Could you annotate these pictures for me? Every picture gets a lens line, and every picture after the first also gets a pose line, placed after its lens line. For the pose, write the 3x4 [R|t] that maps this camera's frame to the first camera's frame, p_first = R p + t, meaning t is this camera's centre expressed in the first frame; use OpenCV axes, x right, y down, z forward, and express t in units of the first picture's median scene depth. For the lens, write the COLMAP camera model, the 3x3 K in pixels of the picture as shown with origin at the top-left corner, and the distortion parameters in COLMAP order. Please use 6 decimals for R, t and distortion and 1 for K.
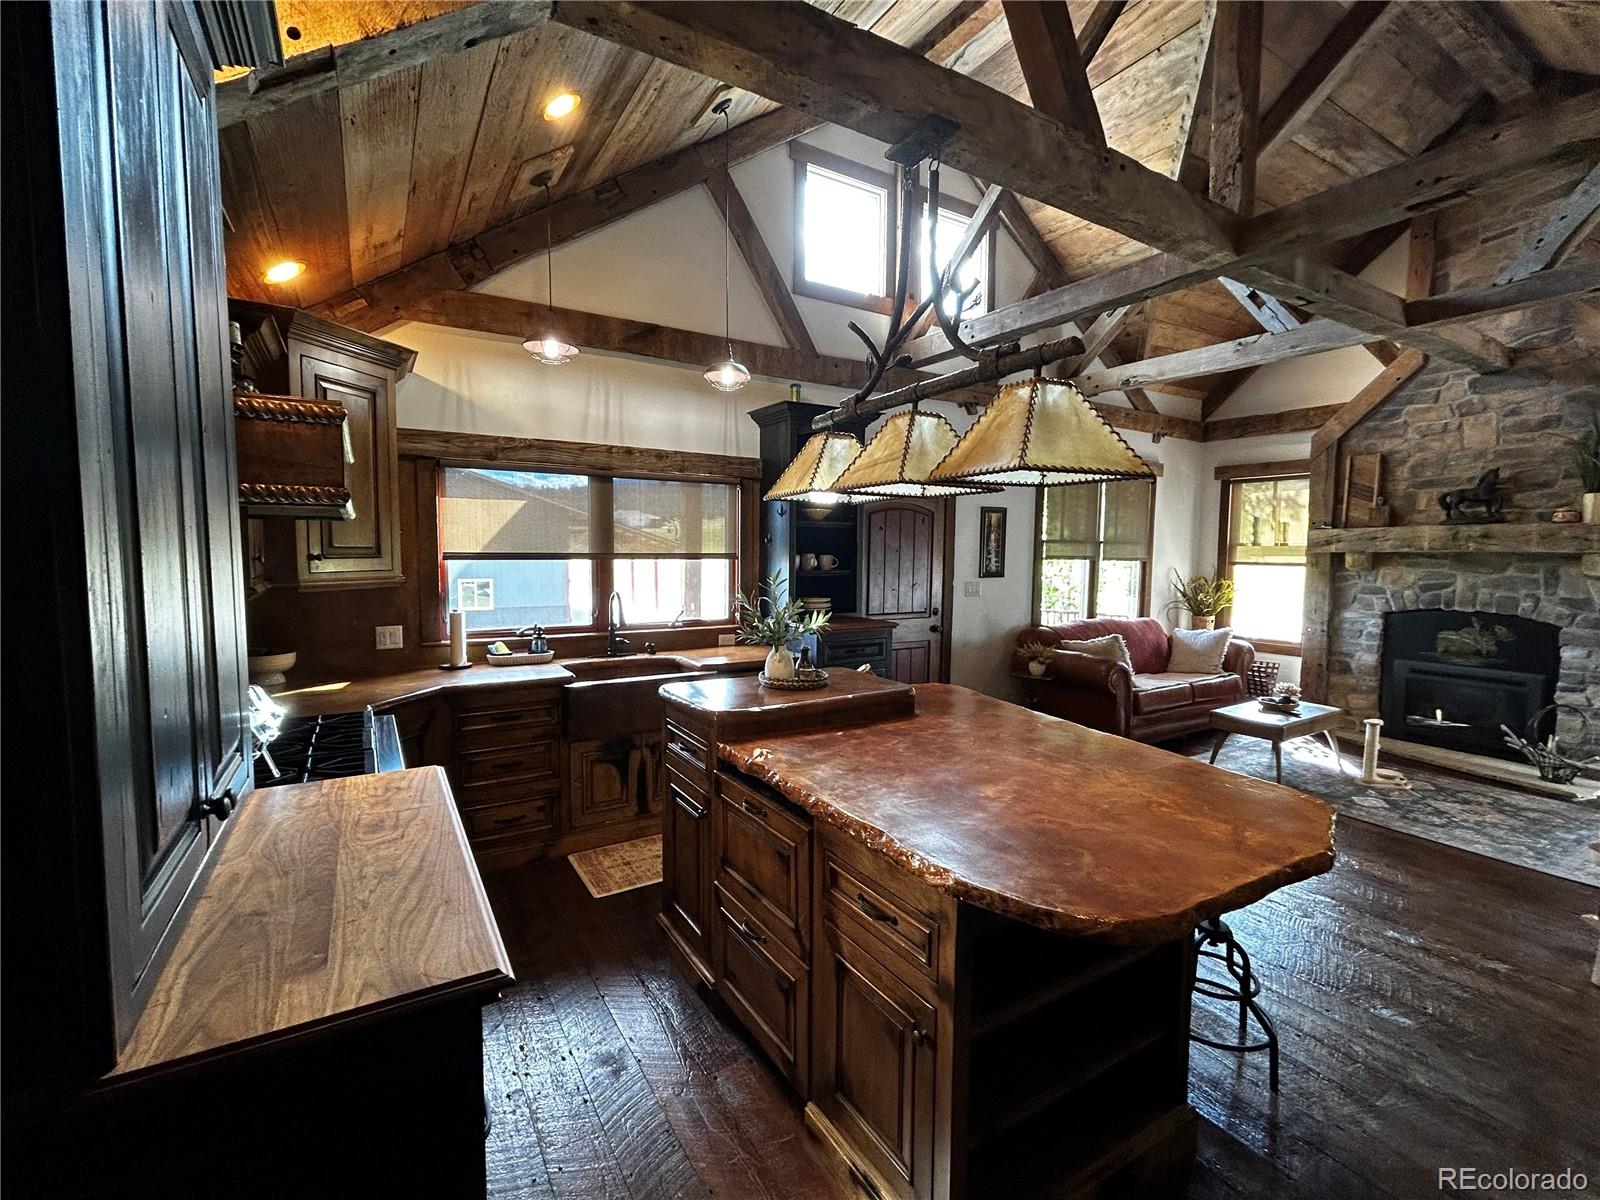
lens RADIAL K [[701.7, 0, 803.8], [0, 701.7, 593.5], [0, 0, 1]] dist [0.001310, -0.000098]
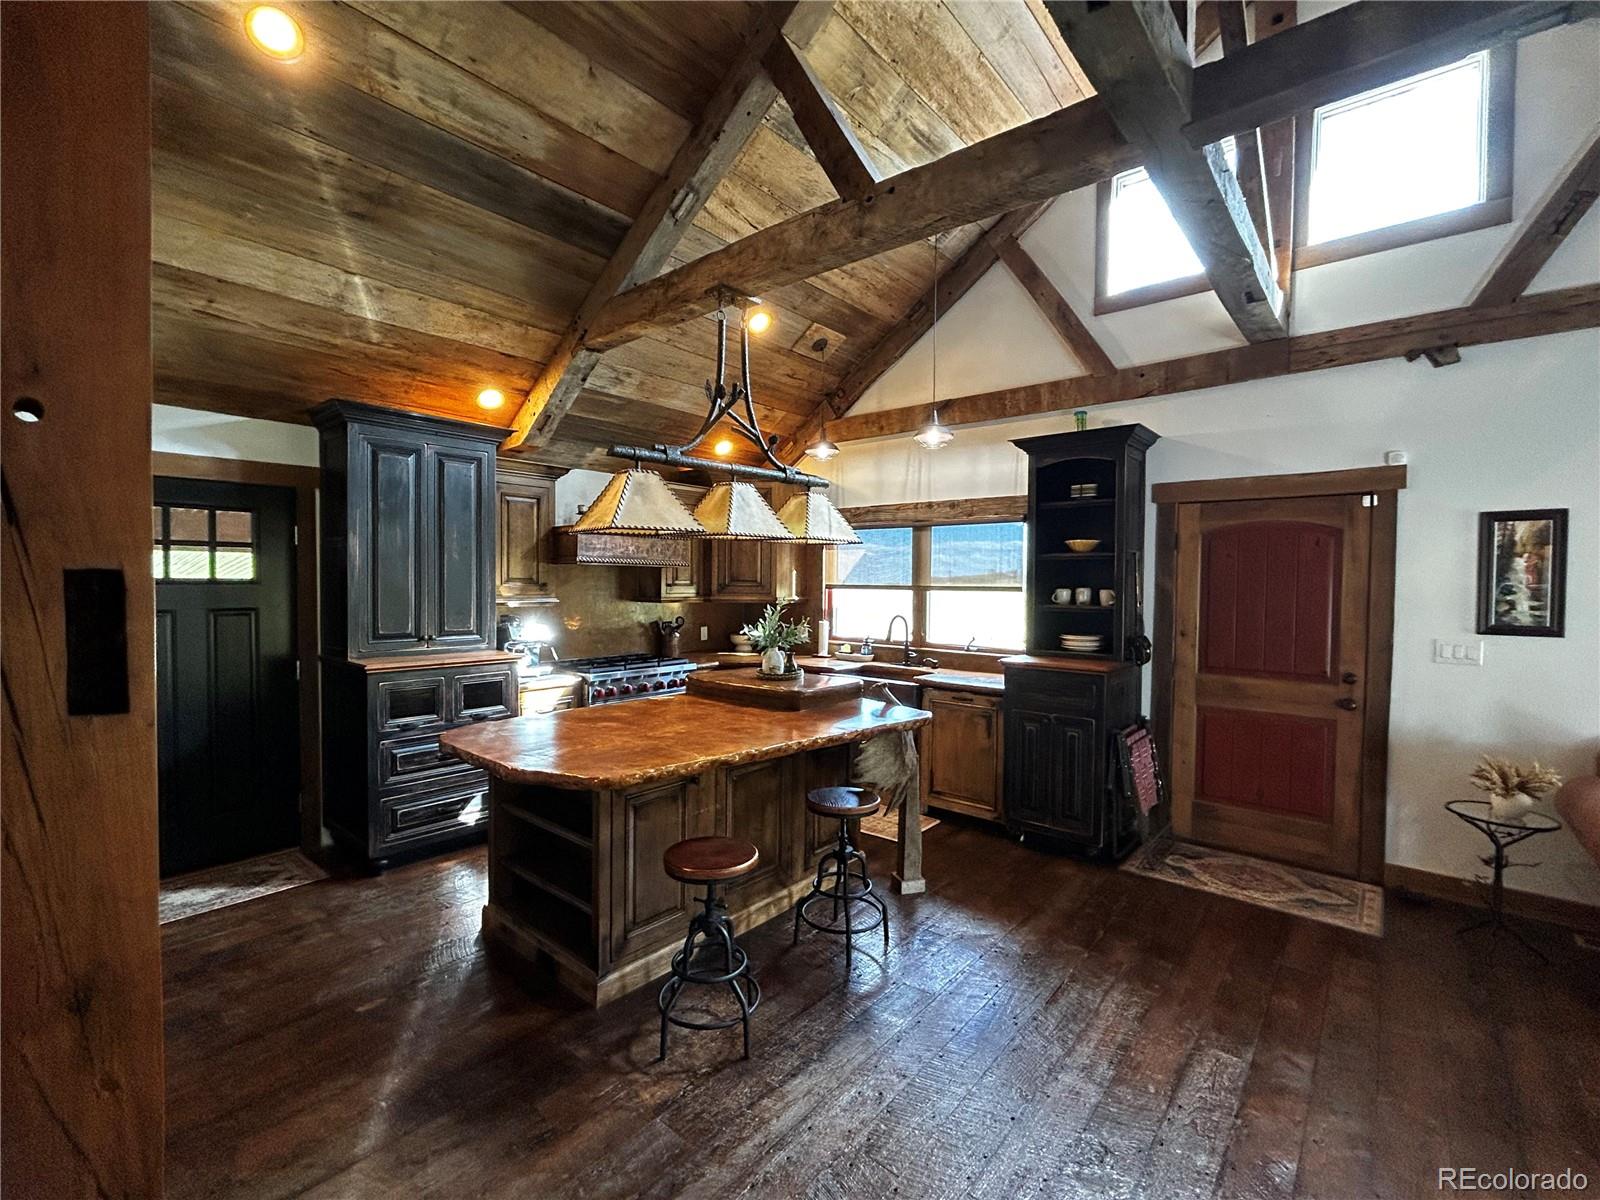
lens RADIAL K [[701.7, 0, 804.1], [0, 701.7, 603.9], [0, 0, 1]] dist [0.001310, -0.000098]
pose [[0.309439, 0.019089, -0.950728, 0.832155], [-0.078886, 0.996868, -0.005660, -0.000511], [0.947642, 0.076751, 0.309975, 0.383177]]
